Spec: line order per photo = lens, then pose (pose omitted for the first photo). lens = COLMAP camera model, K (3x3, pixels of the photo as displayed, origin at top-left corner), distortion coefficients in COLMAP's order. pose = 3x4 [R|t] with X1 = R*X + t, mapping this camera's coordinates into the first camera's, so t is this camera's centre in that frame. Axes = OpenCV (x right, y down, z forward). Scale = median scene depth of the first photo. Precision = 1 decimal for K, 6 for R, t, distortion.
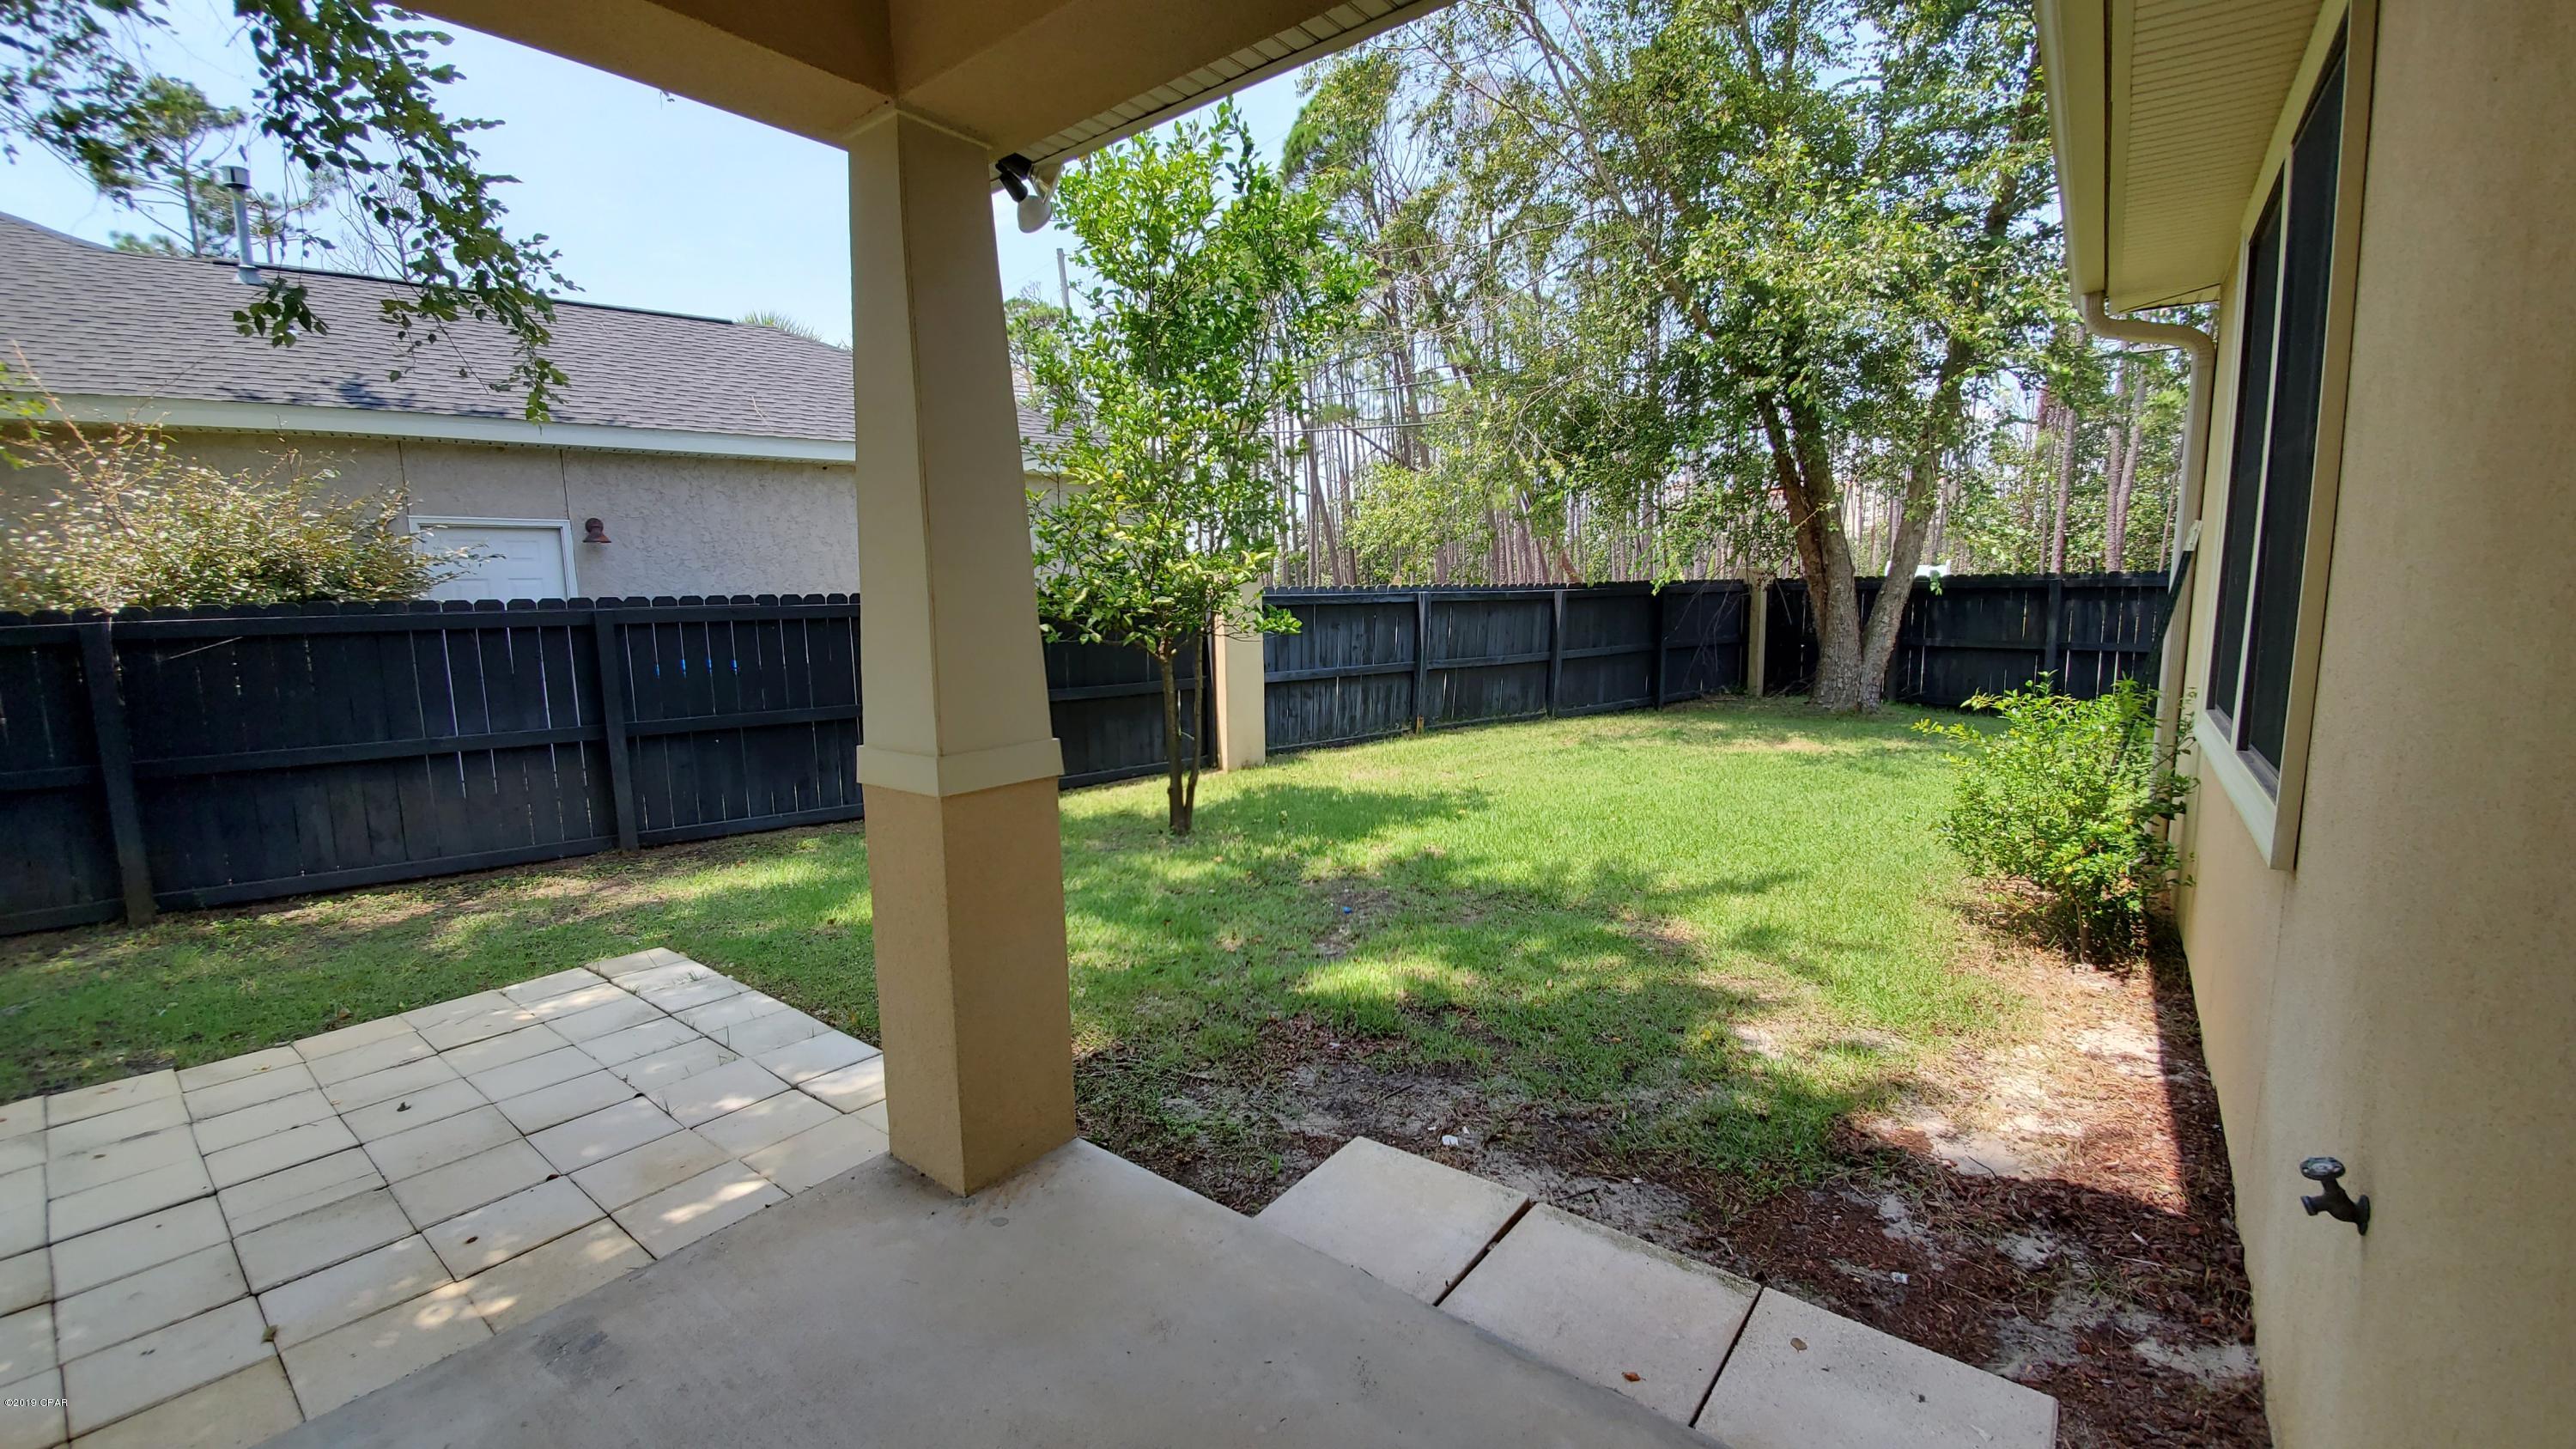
lens RADIAL K [[1036.1, 0, 1285.5], [0, 1036.1, 740.9], [0, 0, 1]] dist [0.000840, -0.013596]
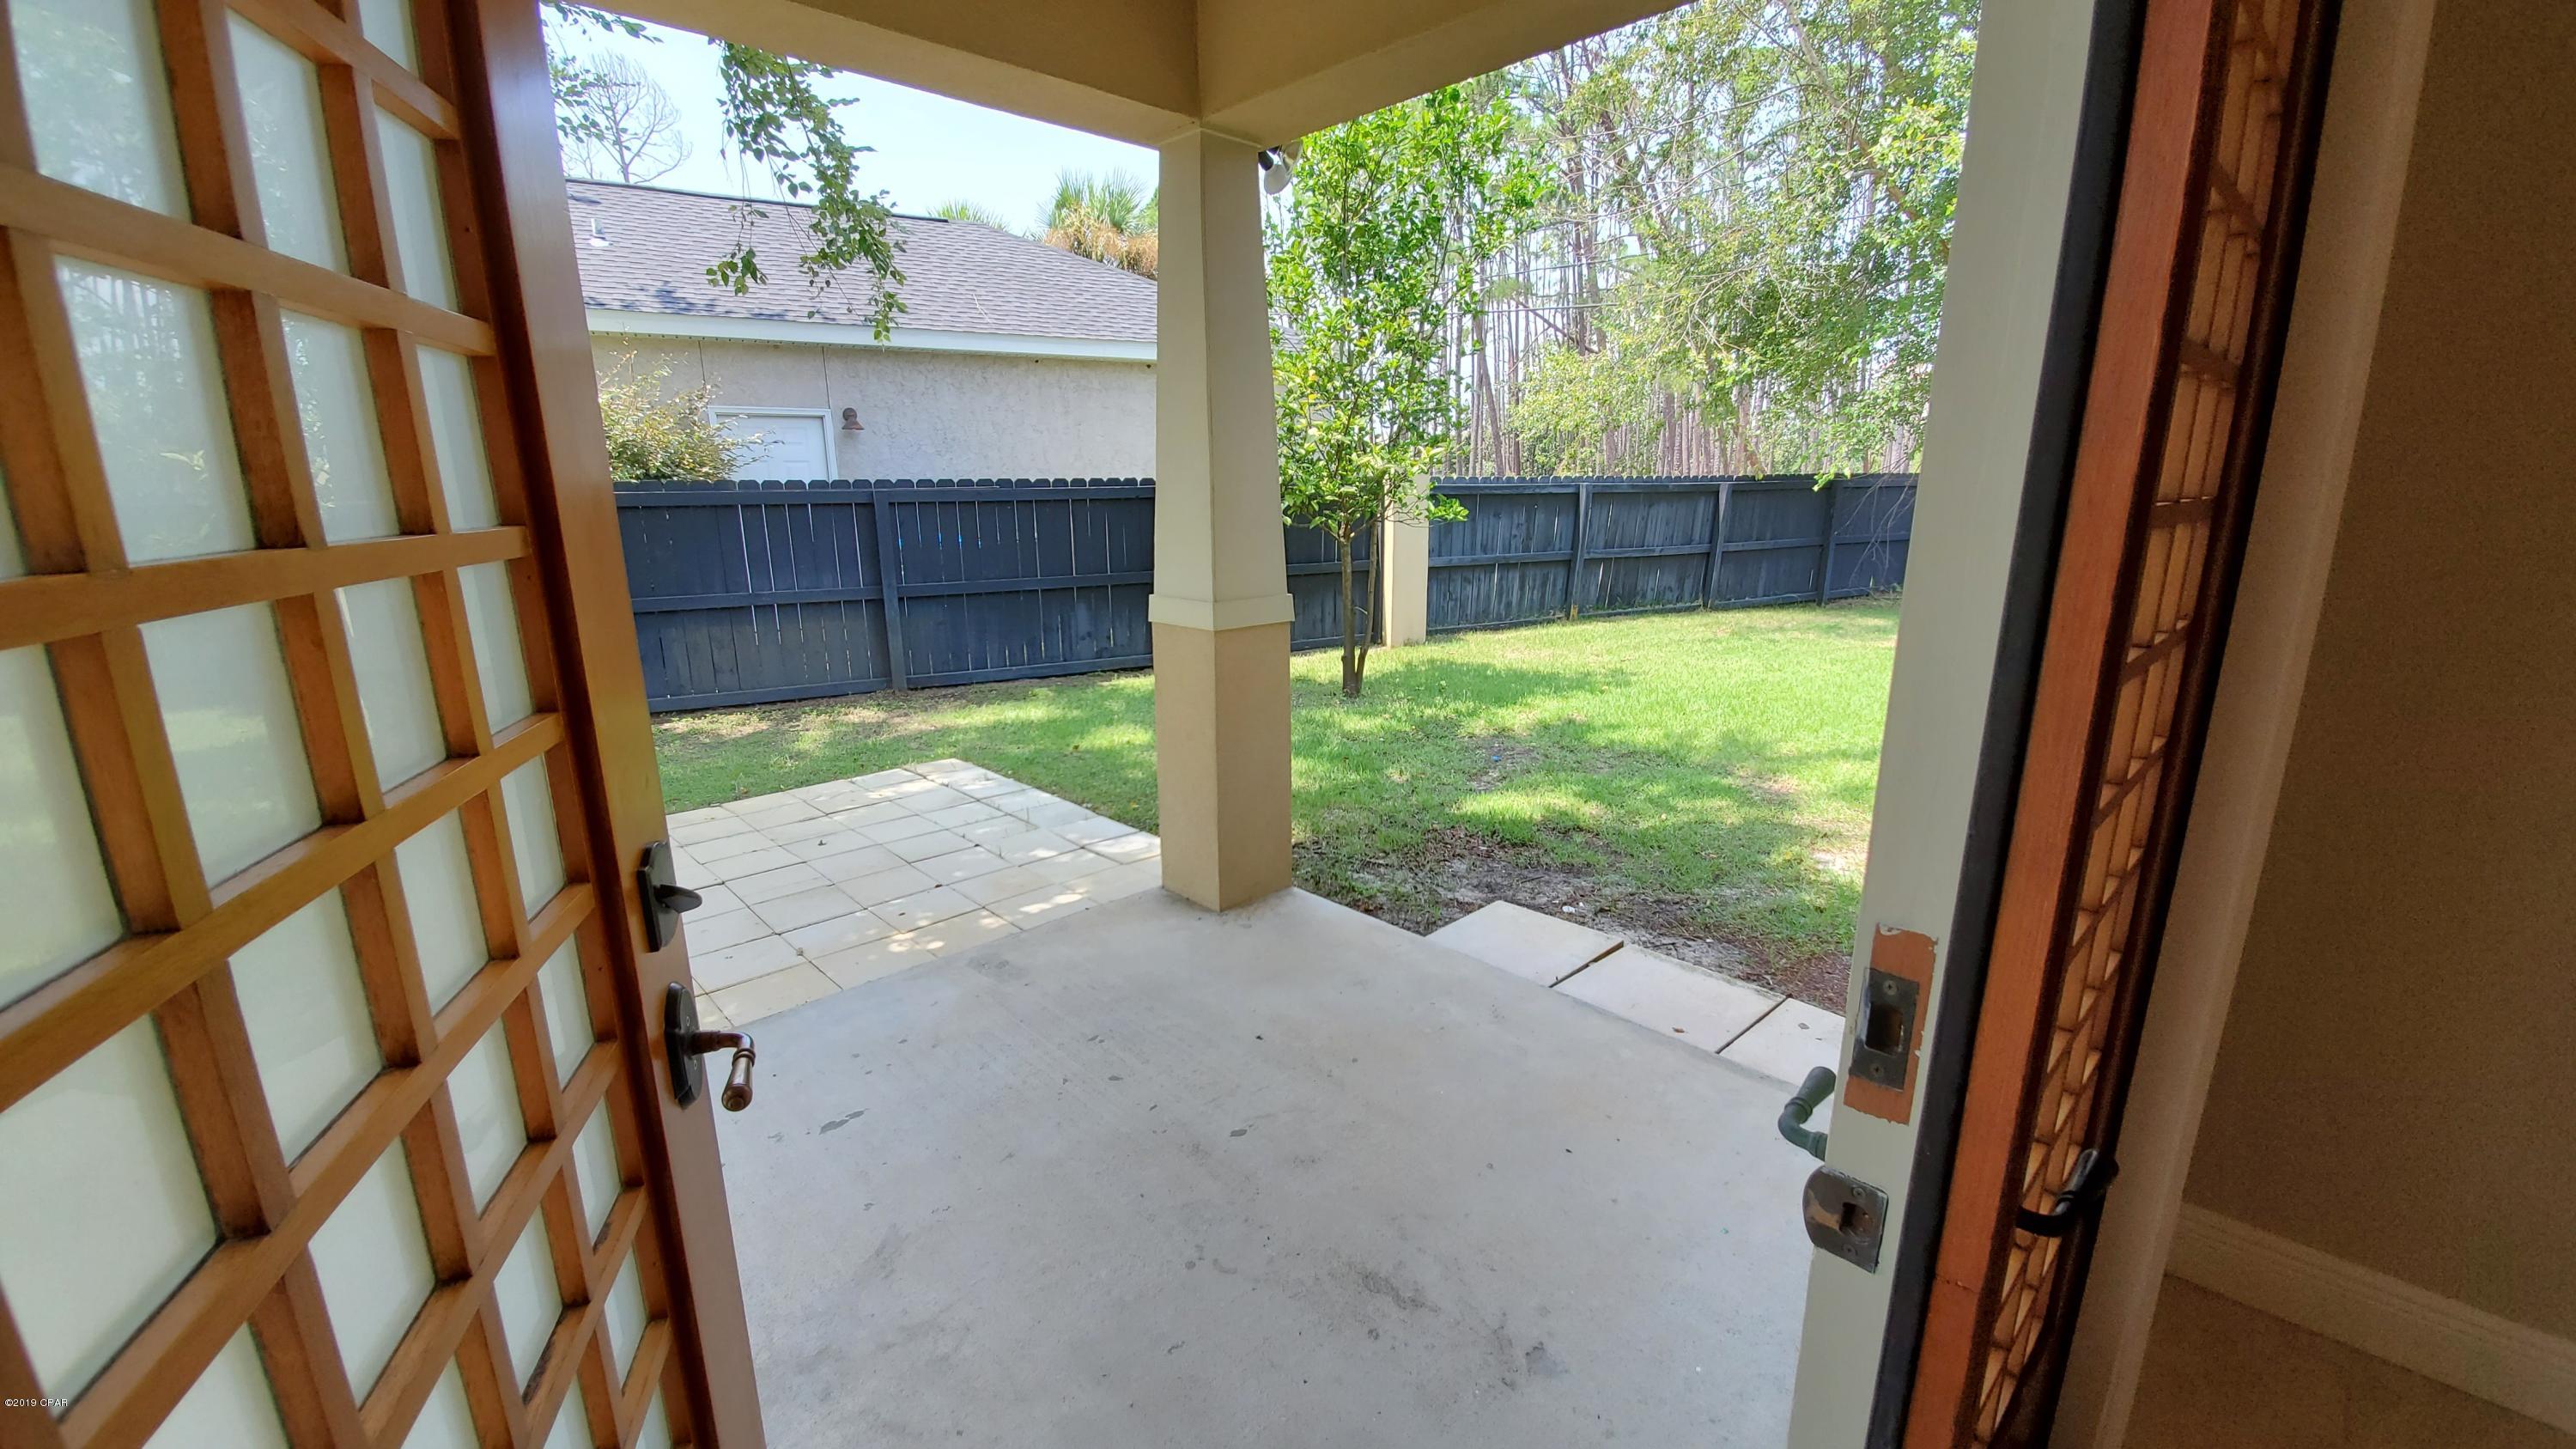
lens RADIAL K [[1036.1, 0, 1285.5], [0, 1036.1, 740.9], [0, 0, 1]] dist [0.000840, -0.013596]
pose [[0.989042, 0.048561, -0.139422, -0.008229], [-0.033535, 0.993567, 0.108171, 0.012585], [0.143778, -0.102310, 0.984307, -0.108555]]
